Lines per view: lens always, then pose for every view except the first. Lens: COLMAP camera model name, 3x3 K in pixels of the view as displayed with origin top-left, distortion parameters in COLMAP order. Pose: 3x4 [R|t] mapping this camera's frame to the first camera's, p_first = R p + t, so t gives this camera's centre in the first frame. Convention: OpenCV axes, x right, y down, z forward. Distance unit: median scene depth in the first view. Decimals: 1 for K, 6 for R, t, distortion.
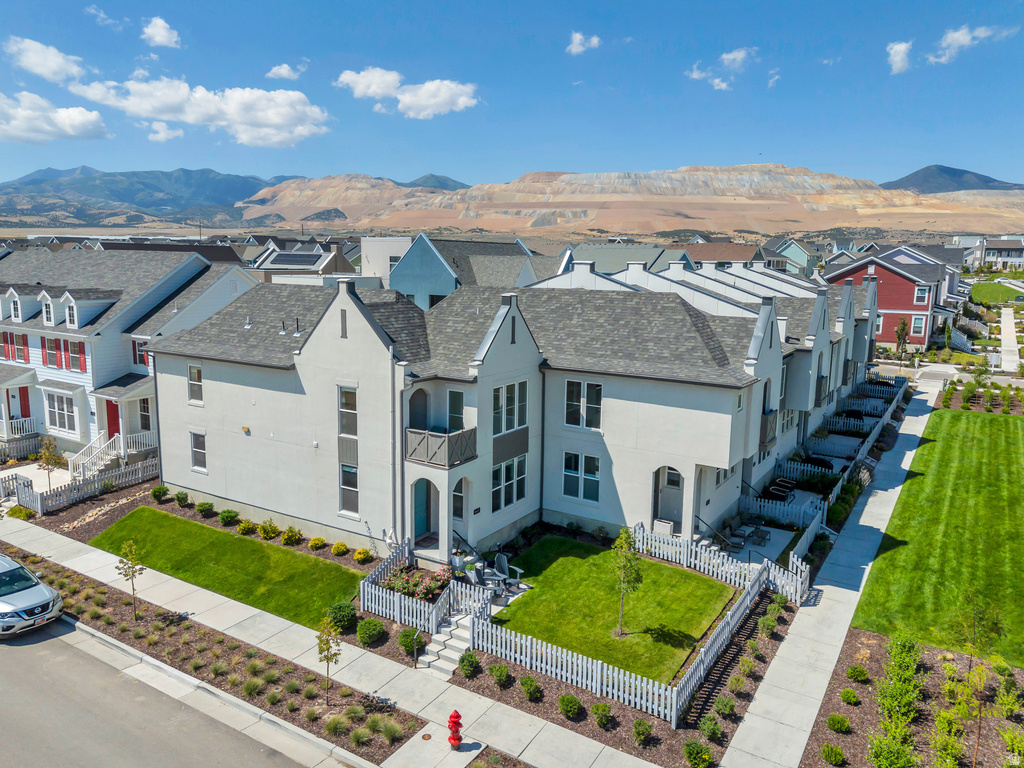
lens RADIAL K [[754.6, 0, 508.3], [0, 754.6, 370.5], [0, 0, 1]] dist [0.080455, -0.071954]
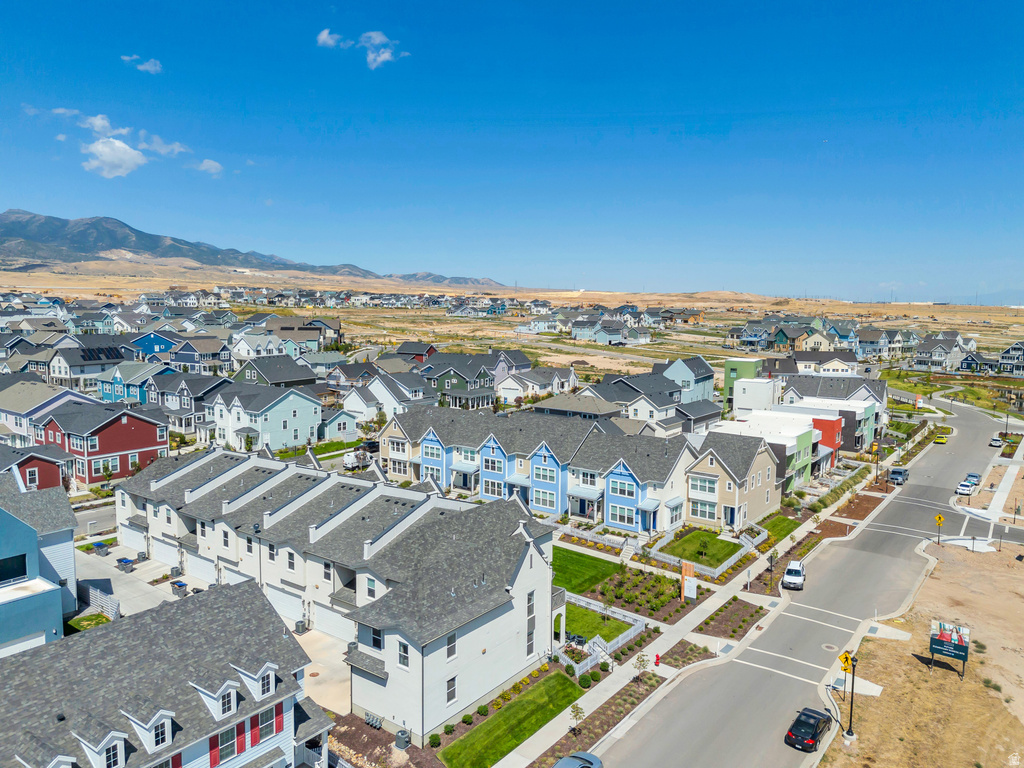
lens RADIAL K [[754.6, 0, 508.3], [0, 754.6, 370.5], [0, 0, 1]] dist [0.080455, -0.071954]
pose [[0.088864, -0.111226, 0.989814, -1.518790], [0.140514, 0.985207, 0.098093, -0.539492], [-0.986083, 0.130365, 0.103178, 0.549987]]
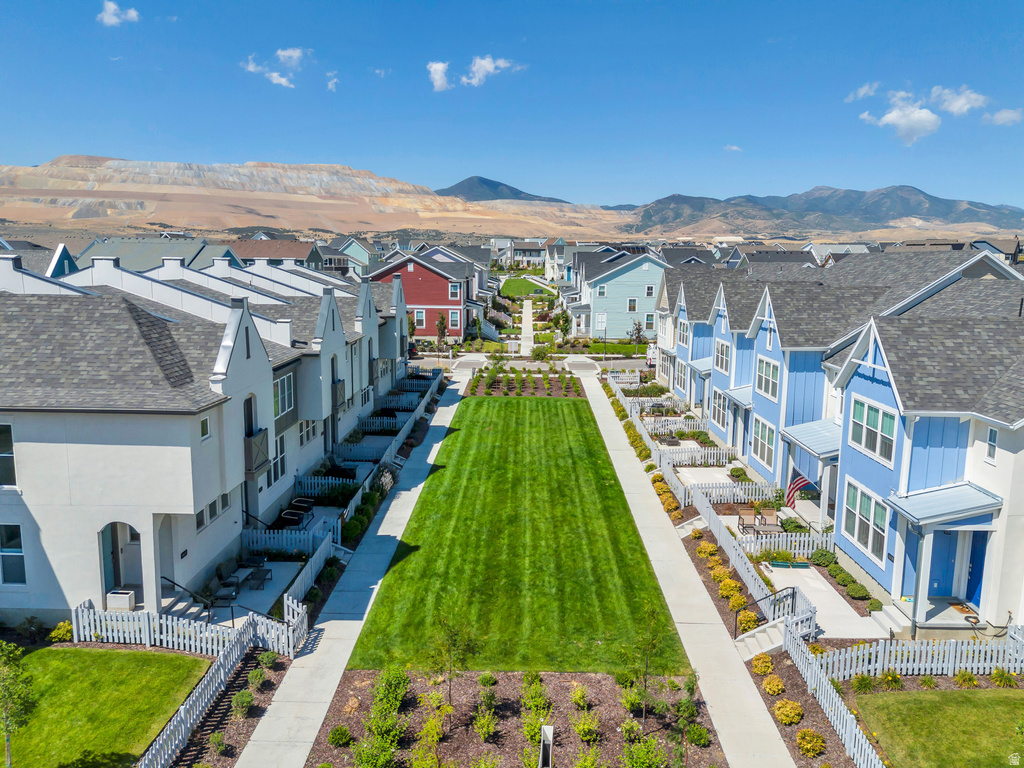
lens RADIAL K [[754.6, 0, 508.3], [0, 754.6, 370.5], [0, 0, 1]] dist [0.080455, -0.071954]
pose [[0.860694, -0.078423, 0.503047, 0.126845], [0.077279, 0.996740, 0.023167, -0.010143], [-0.503224, 0.018935, 0.863948, 0.092794]]
